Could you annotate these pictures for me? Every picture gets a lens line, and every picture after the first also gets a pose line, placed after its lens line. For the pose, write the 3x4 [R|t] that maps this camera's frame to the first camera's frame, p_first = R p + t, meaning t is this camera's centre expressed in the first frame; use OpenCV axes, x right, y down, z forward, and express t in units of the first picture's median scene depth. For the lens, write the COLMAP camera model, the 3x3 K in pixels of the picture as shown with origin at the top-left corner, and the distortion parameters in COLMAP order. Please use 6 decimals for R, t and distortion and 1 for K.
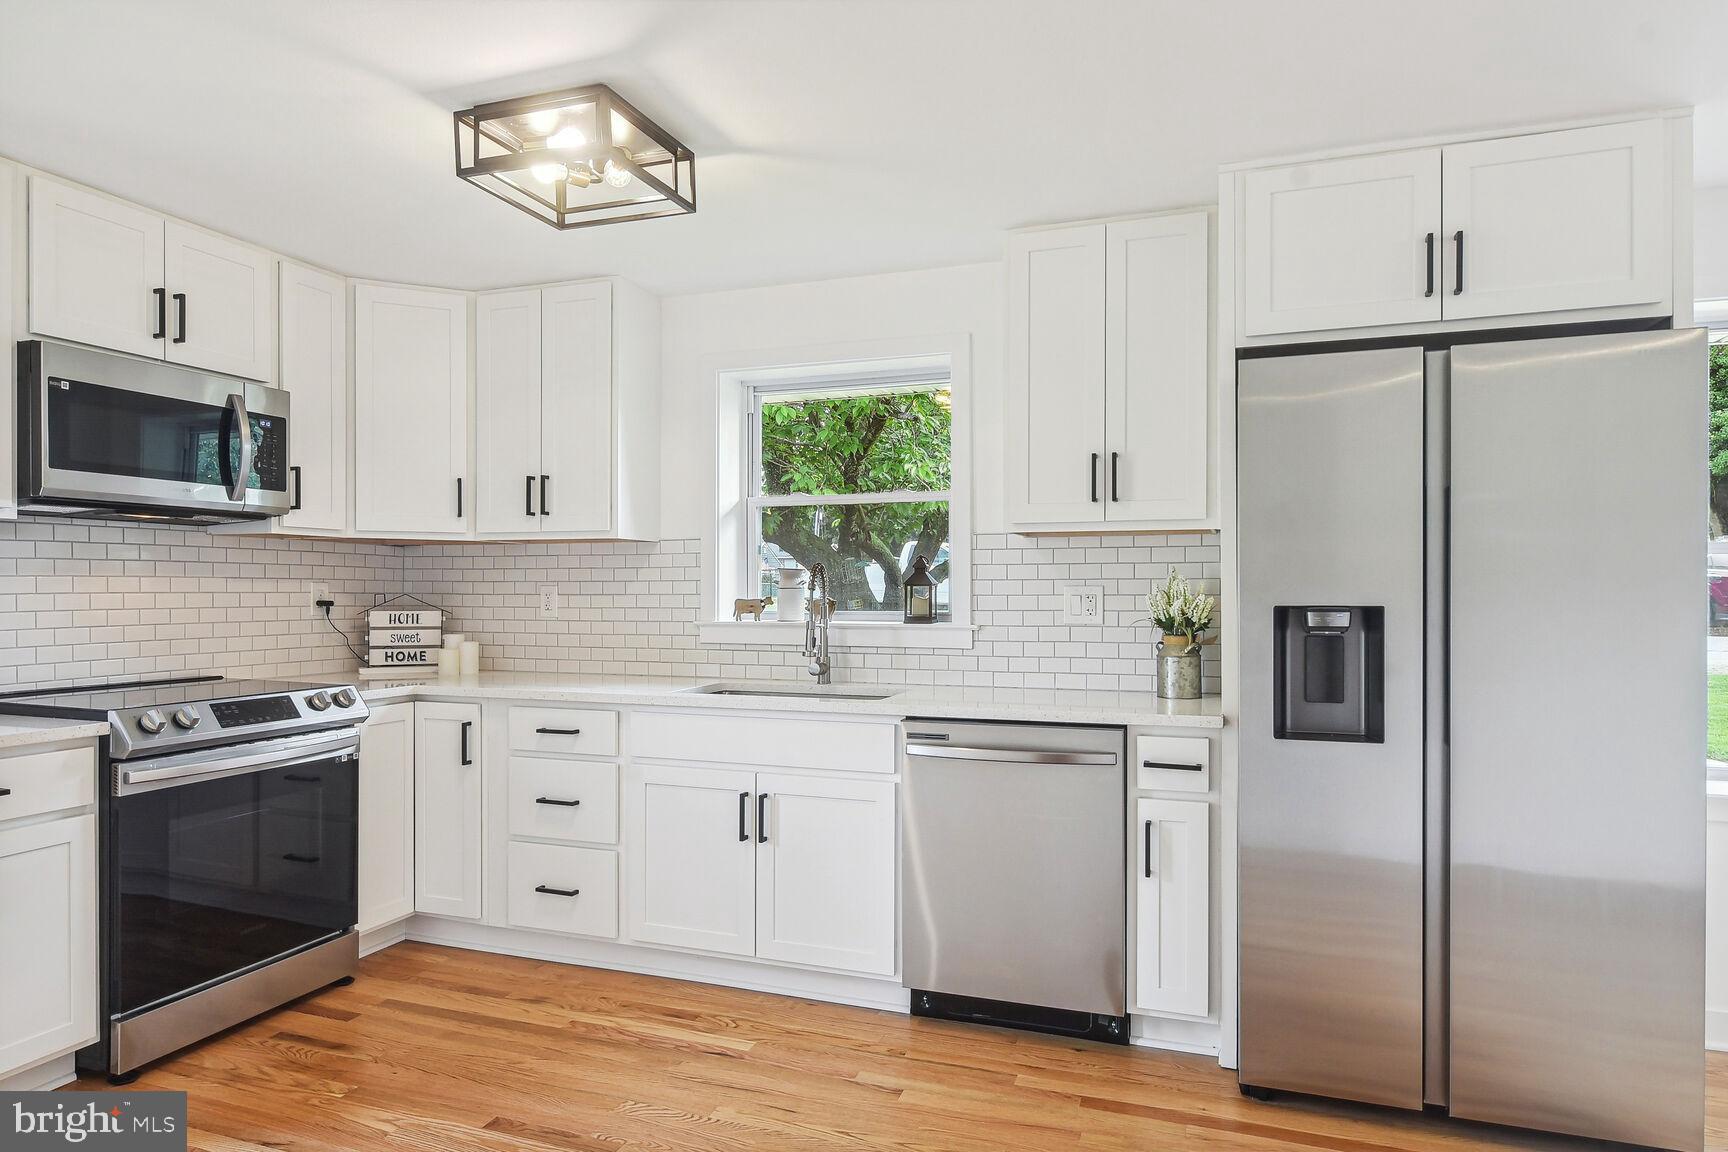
lens RADIAL K [[1042.5, 0, 823.3], [0, 1042.5, 594.6], [0, 0, 1]] dist [-0.000163, -0.001149]
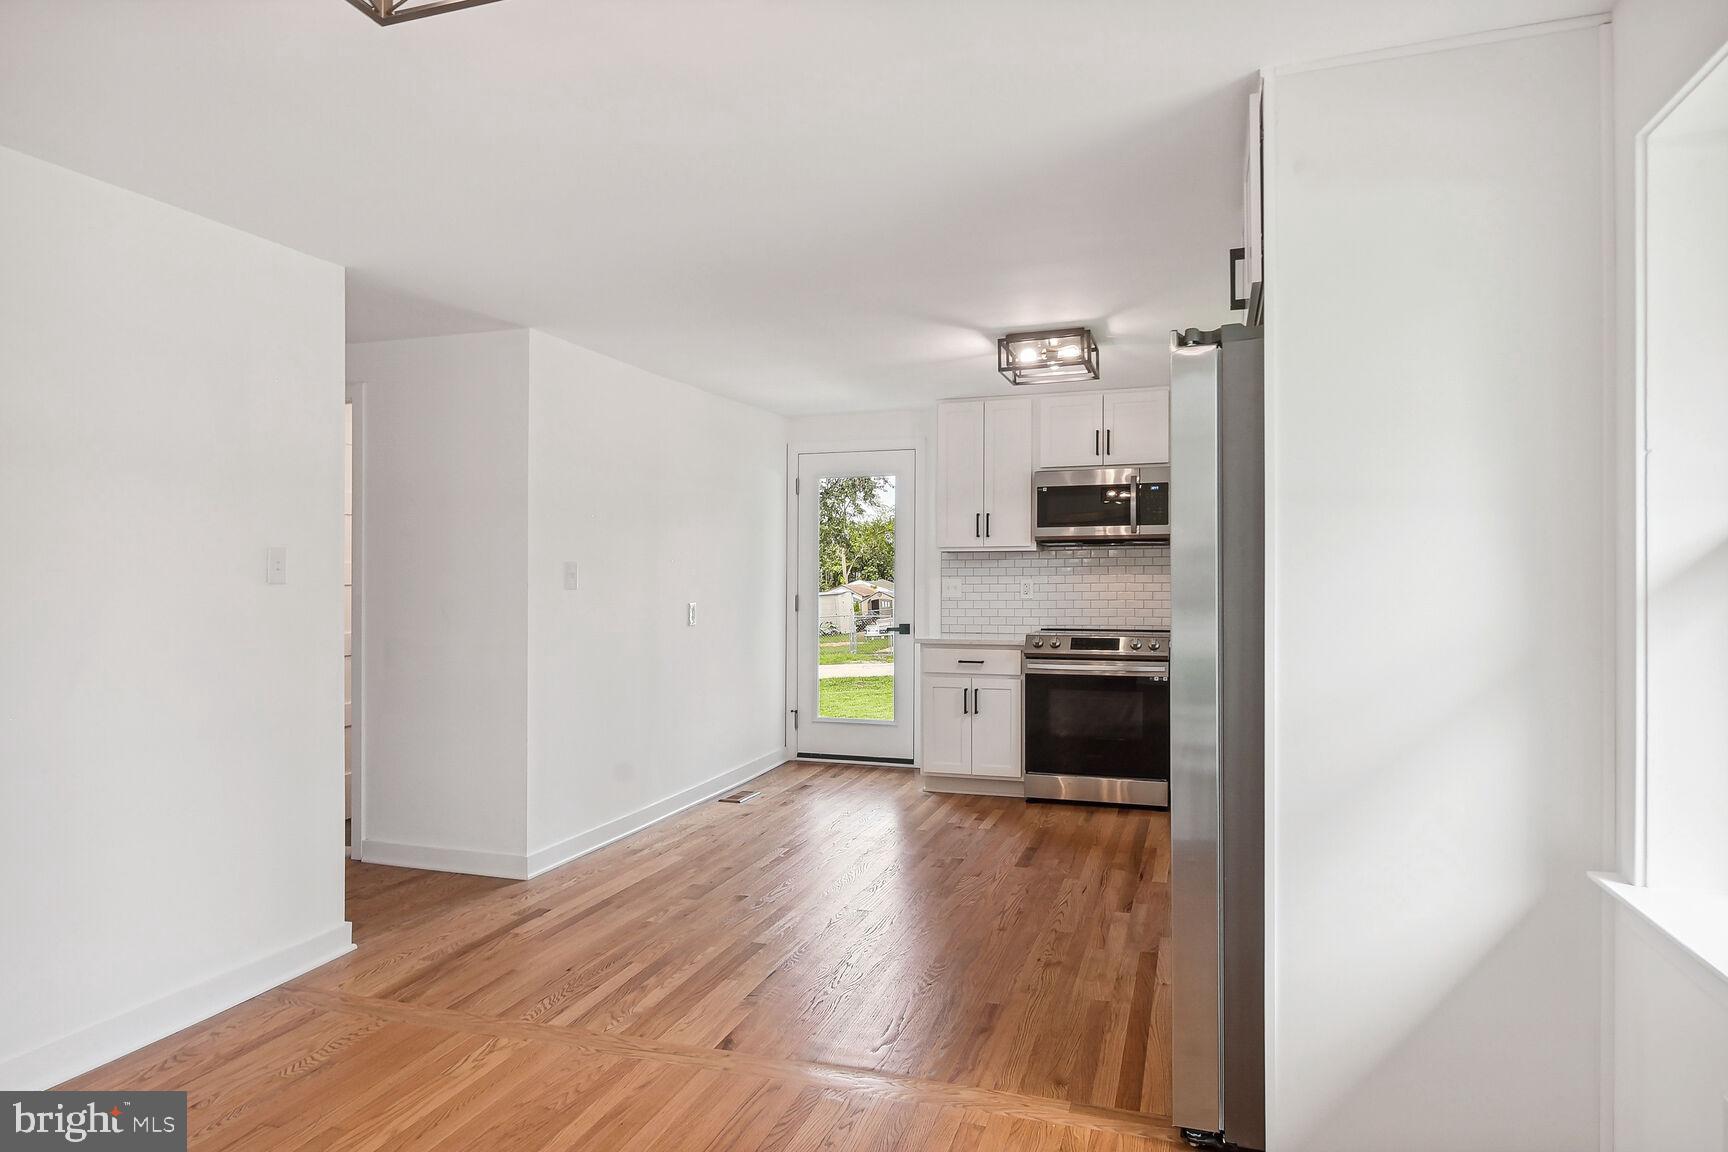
lens RADIAL K [[1072.7, 0, 832.1], [0, 1072.7, 576.7], [0, 0, 1]] dist [0.001336, 0.000477]
pose [[0.022007, -0.004150, -0.999749, 1.476292], [-0.006382, 0.999970, -0.004292, -0.001366], [0.999737, 0.006474, 0.021980, 0.485617]]
